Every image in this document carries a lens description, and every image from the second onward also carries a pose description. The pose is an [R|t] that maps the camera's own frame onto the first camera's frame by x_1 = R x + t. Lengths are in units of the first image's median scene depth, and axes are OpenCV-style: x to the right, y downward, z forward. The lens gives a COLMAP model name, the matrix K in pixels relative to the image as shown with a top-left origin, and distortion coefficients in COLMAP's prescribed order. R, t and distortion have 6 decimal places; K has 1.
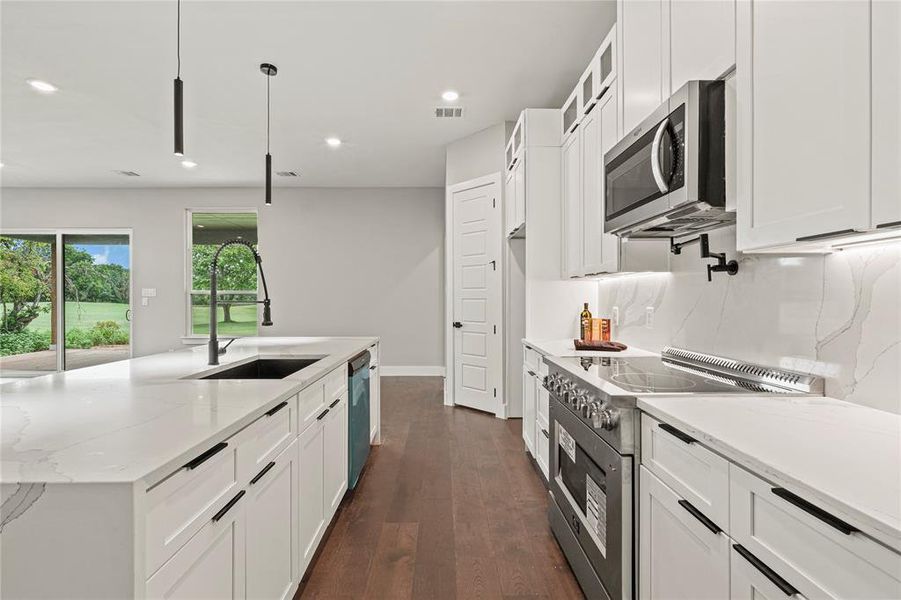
lens RADIAL K [[414.2, 0, 447.4], [0, 414.2, 298.4], [0, 0, 1]] dist [-0.002000, 0.000538]
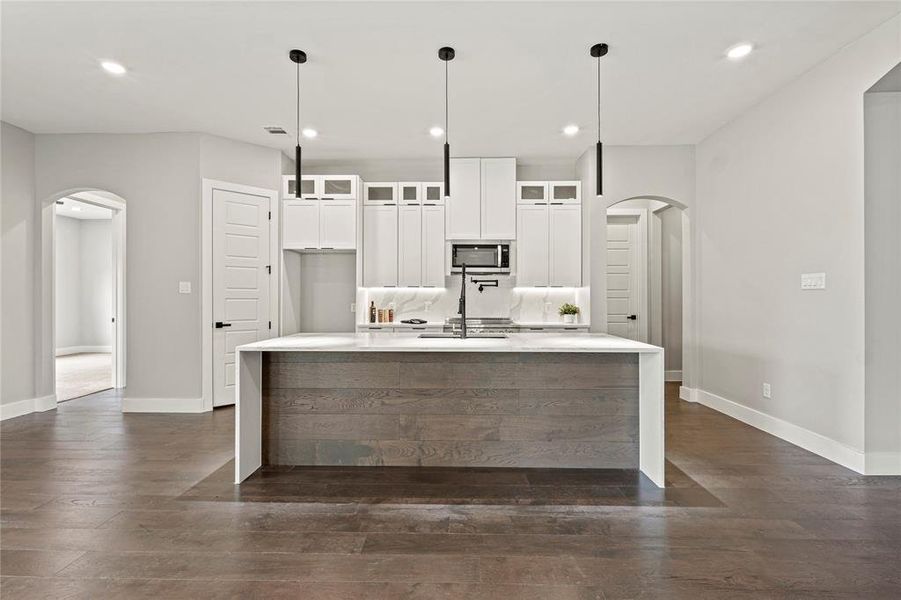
lens RADIAL K [[414.2, 0, 447.4], [0, 414.2, 298.4], [0, 0, 1]] dist [-0.002000, 0.000538]
pose [[0.036484, 0.002033, 0.999332, -0.965862], [-0.002297, 0.999995, -0.001950, 0.001168], [-0.999332, -0.002224, 0.036488, 0.441256]]
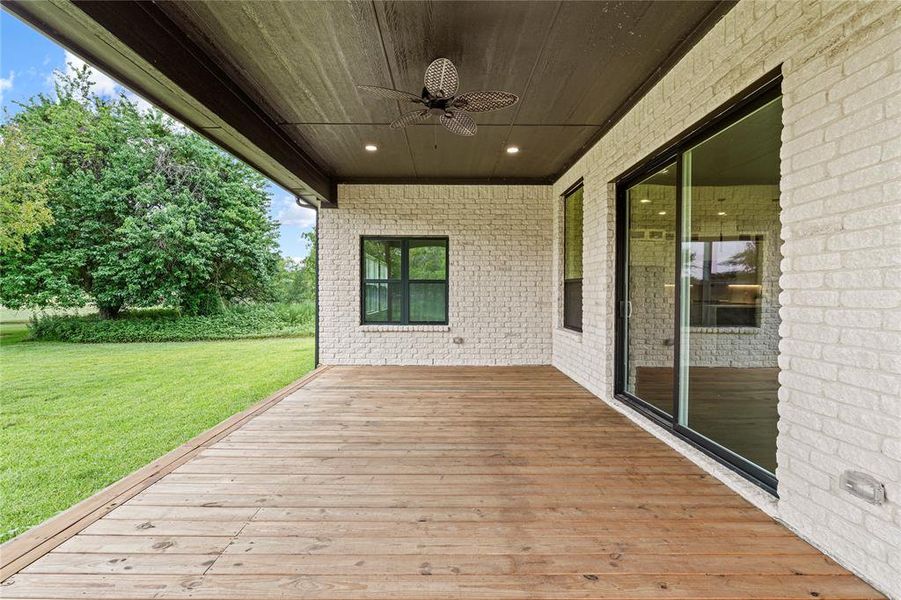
lens RADIAL K [[414.2, 0, 447.4], [0, 414.2, 298.4], [0, 0, 1]] dist [-0.002000, 0.000538]
pose [[0.015465, -0.011936, 0.999809, -2.116446], [-0.005435, 0.999913, 0.012021, 0.022852], [-0.999866, -0.005620, 0.015399, 1.860446]]
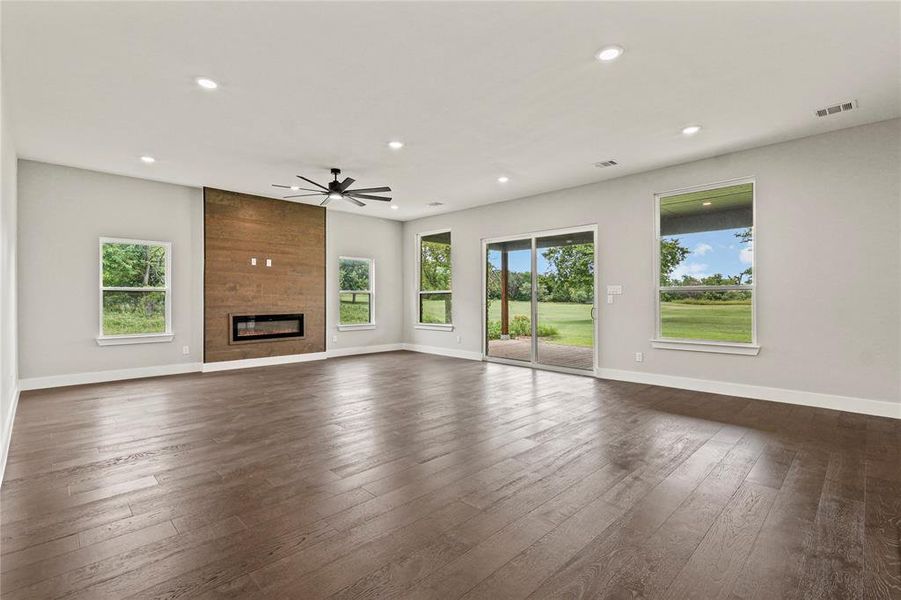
lens RADIAL K [[414.2, 0, 447.4], [0, 414.2, 298.4], [0, 0, 1]] dist [-0.002000, 0.000538]
pose [[0.693090, -0.000055, -0.720851, -0.445048], [0.003884, 0.999986, 0.003657, 0.000347], [0.720841, -0.005334, 0.693080, 0.106881]]
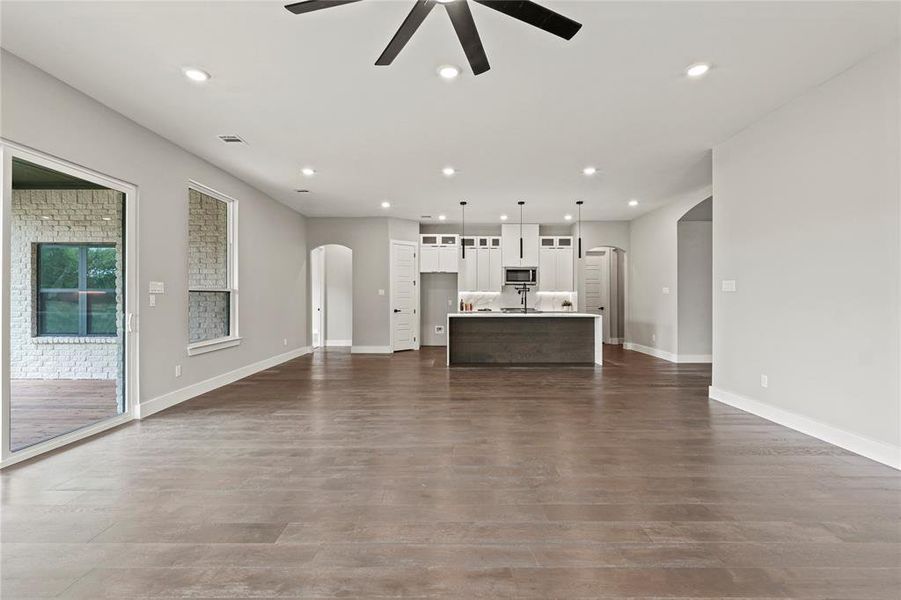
lens RADIAL K [[414.2, 0, 447.4], [0, 414.2, 298.4], [0, 0, 1]] dist [-0.002000, 0.000538]
pose [[0.016384, 0.000436, 0.999866, -2.024164], [-0.002211, 0.999997, -0.000400, 0.004294], [-0.999863, -0.002204, 0.016385, 0.745698]]
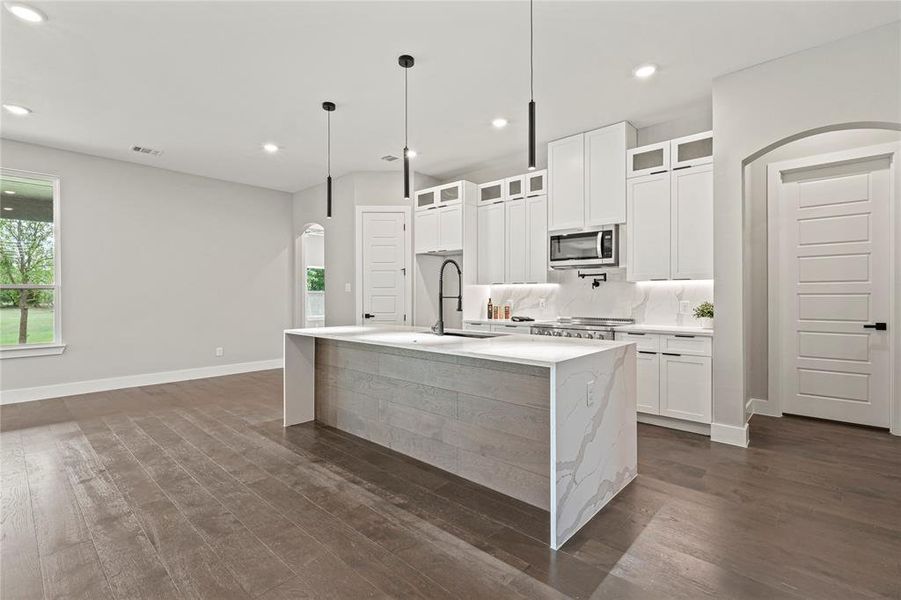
lens RADIAL K [[414.2, 0, 447.4], [0, 414.2, 298.4], [0, 0, 1]] dist [-0.002000, 0.000538]
pose [[0.687297, -0.004002, 0.726365, -0.761428], [-0.001085, 0.999978, 0.006536, 0.000433], [-0.726376, -0.005280, 0.687278, -0.061440]]
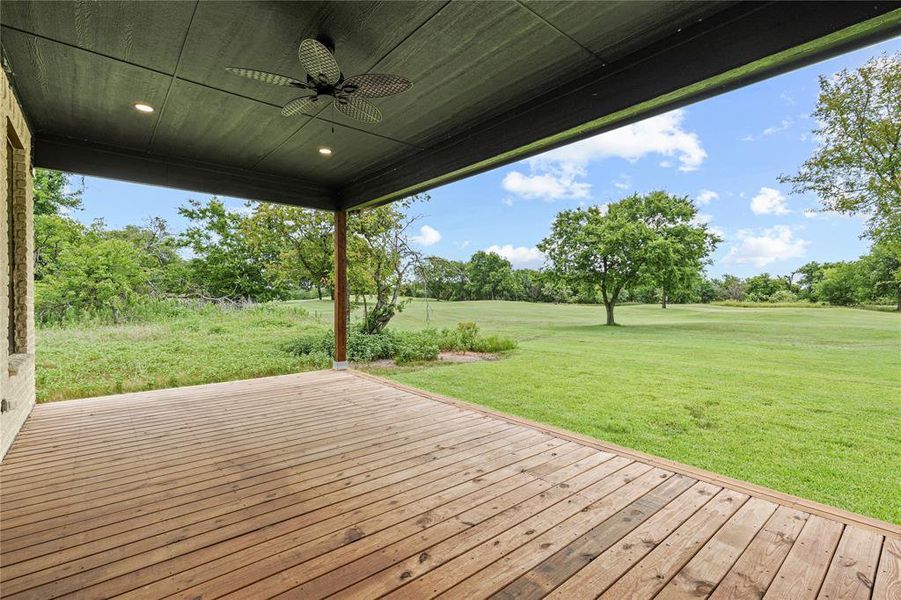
lens RADIAL K [[414.2, 0, 447.4], [0, 414.2, 298.4], [0, 0, 1]] dist [-0.002000, 0.000538]
pose [[0.634836, -0.000484, -0.772647, -0.725966], [0.001534, 0.999999, 0.000634, 0.020060], [0.772646, -0.001588, 0.634836, 1.613839]]
